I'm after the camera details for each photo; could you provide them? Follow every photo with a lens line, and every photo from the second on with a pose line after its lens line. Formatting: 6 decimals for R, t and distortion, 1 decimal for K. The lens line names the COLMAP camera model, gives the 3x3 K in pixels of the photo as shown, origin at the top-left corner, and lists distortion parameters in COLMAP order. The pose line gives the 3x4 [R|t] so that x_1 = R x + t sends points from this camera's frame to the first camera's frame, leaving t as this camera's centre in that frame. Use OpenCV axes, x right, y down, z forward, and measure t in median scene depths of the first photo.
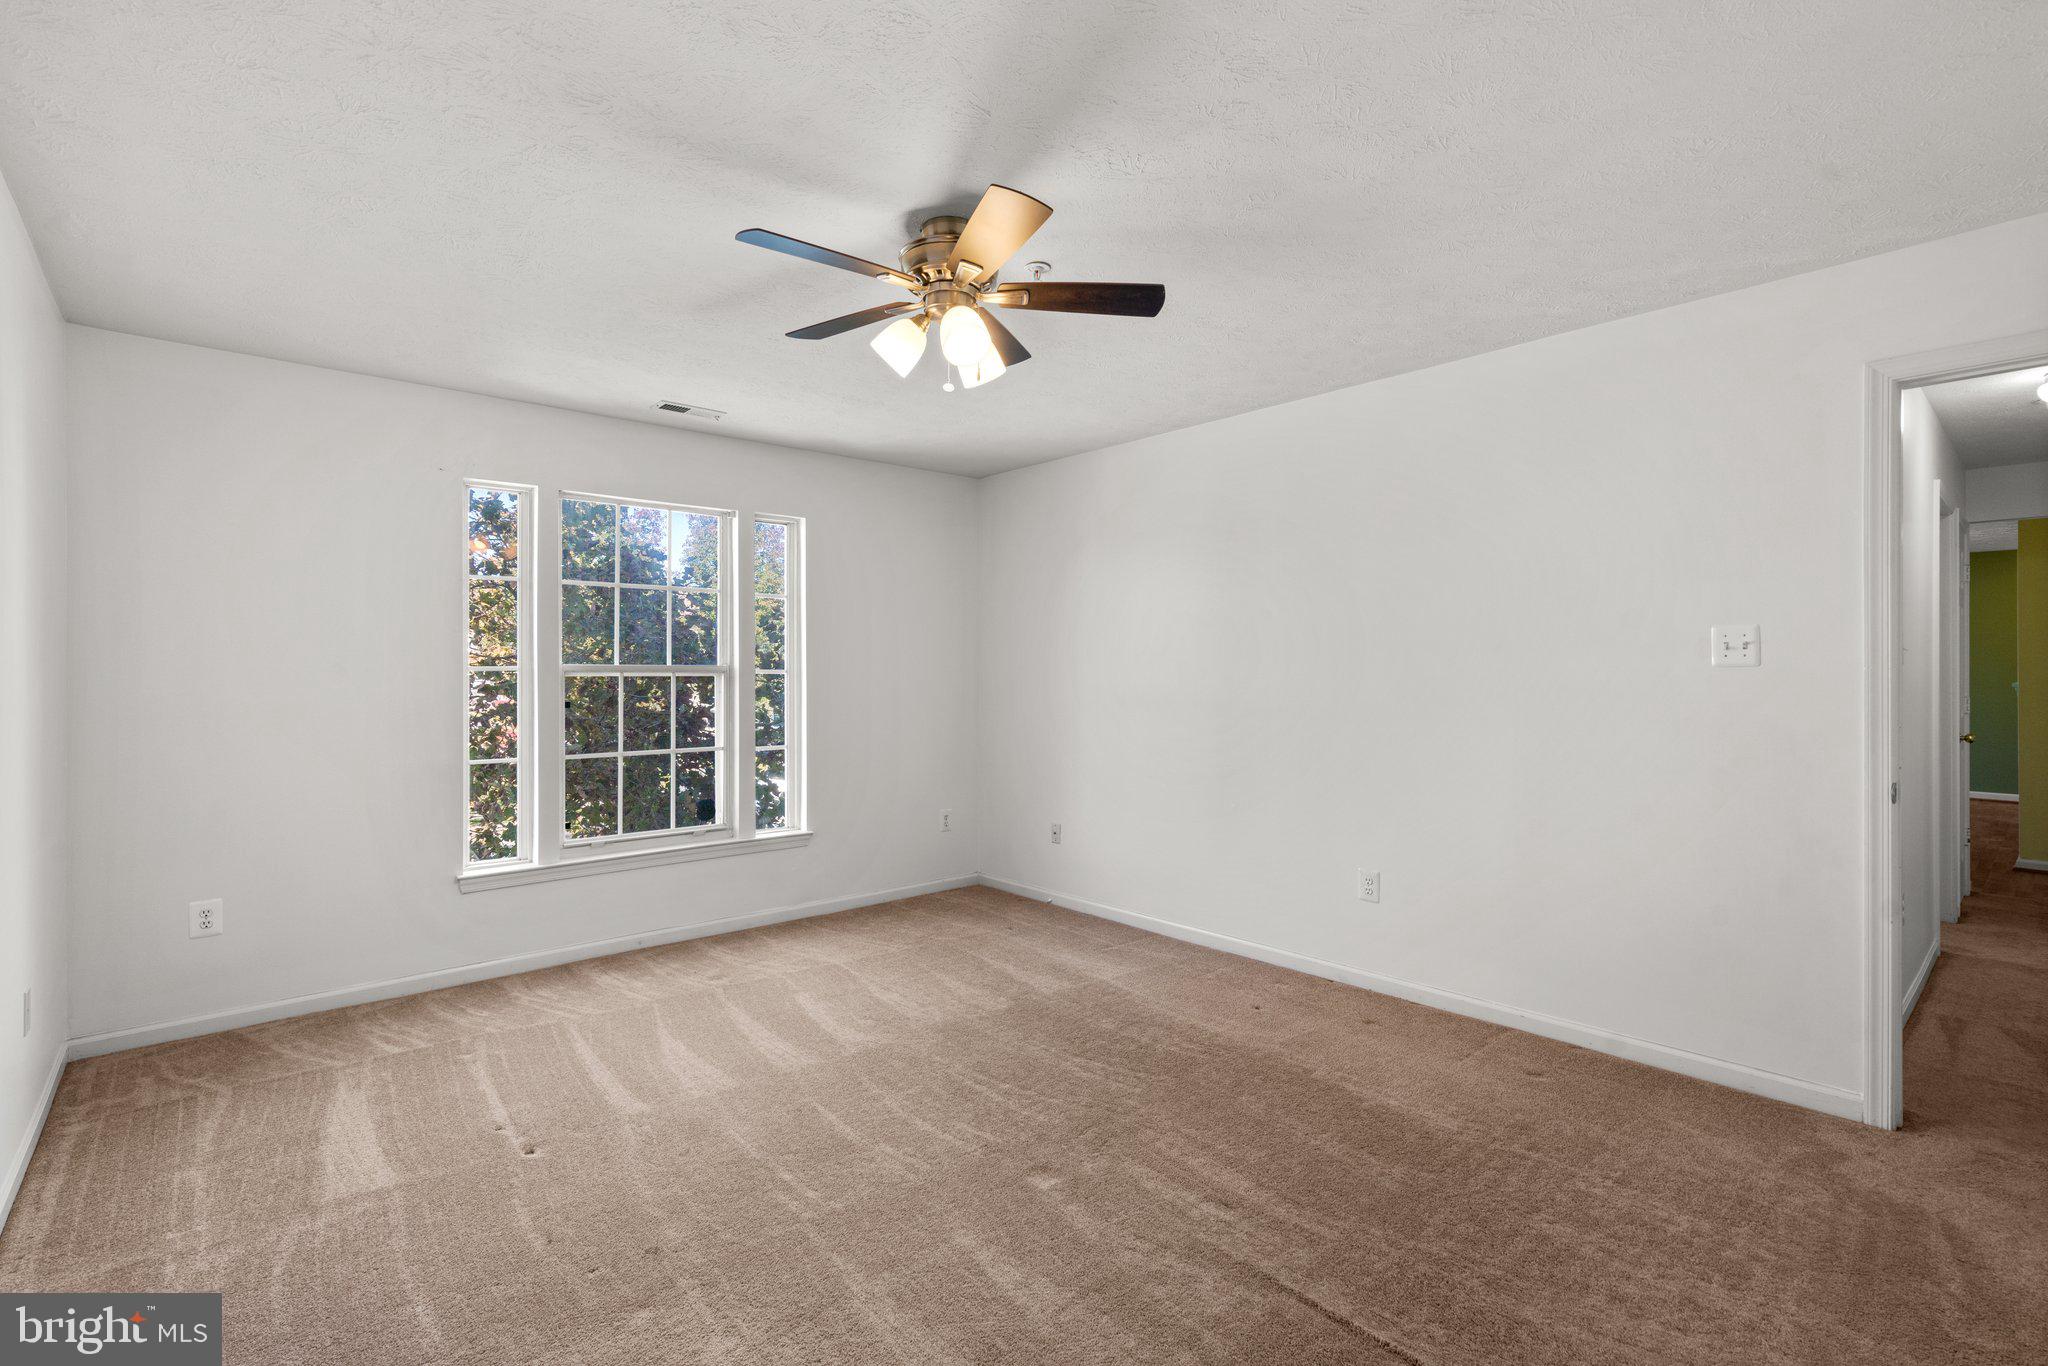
lens RADIAL K [[932.5, 0, 1029.9], [0, 932.5, 672.1], [0, 0, 1]] dist [-0.009993, 0.002722]
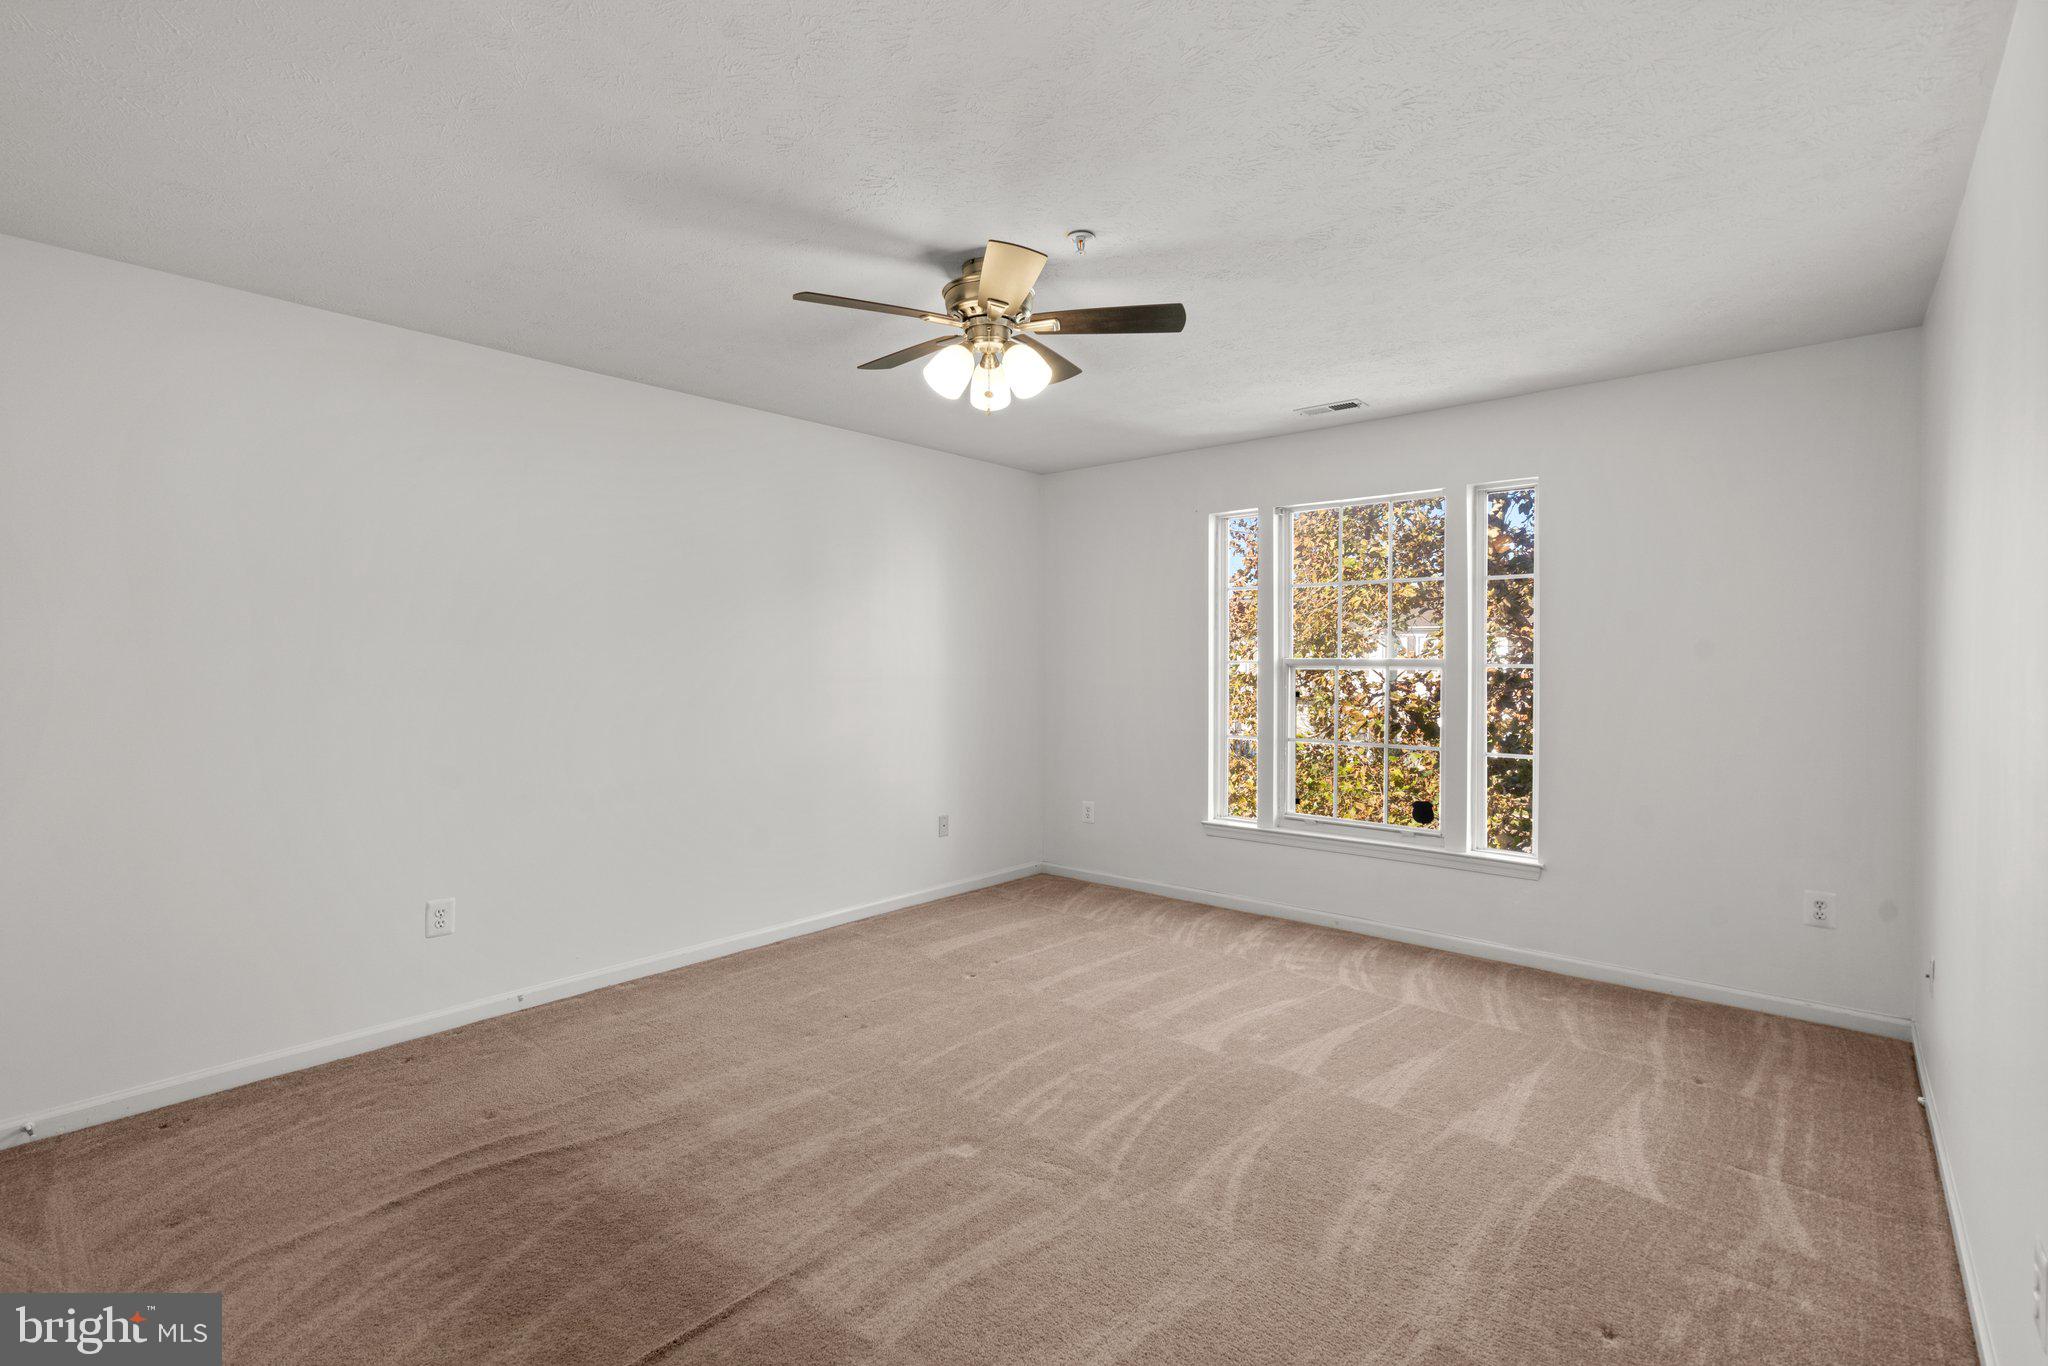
lens RADIAL K [[932.5, 0, 1030.1], [0, 932.5, 674.0], [0, 0, 1]] dist [-0.009993, 0.002722]
pose [[0.140049, 0.011561, -0.990077, 0.594305], [-0.009298, 0.999903, 0.010361, 0.002019], [0.990101, 0.007754, 0.140143, 0.529833]]
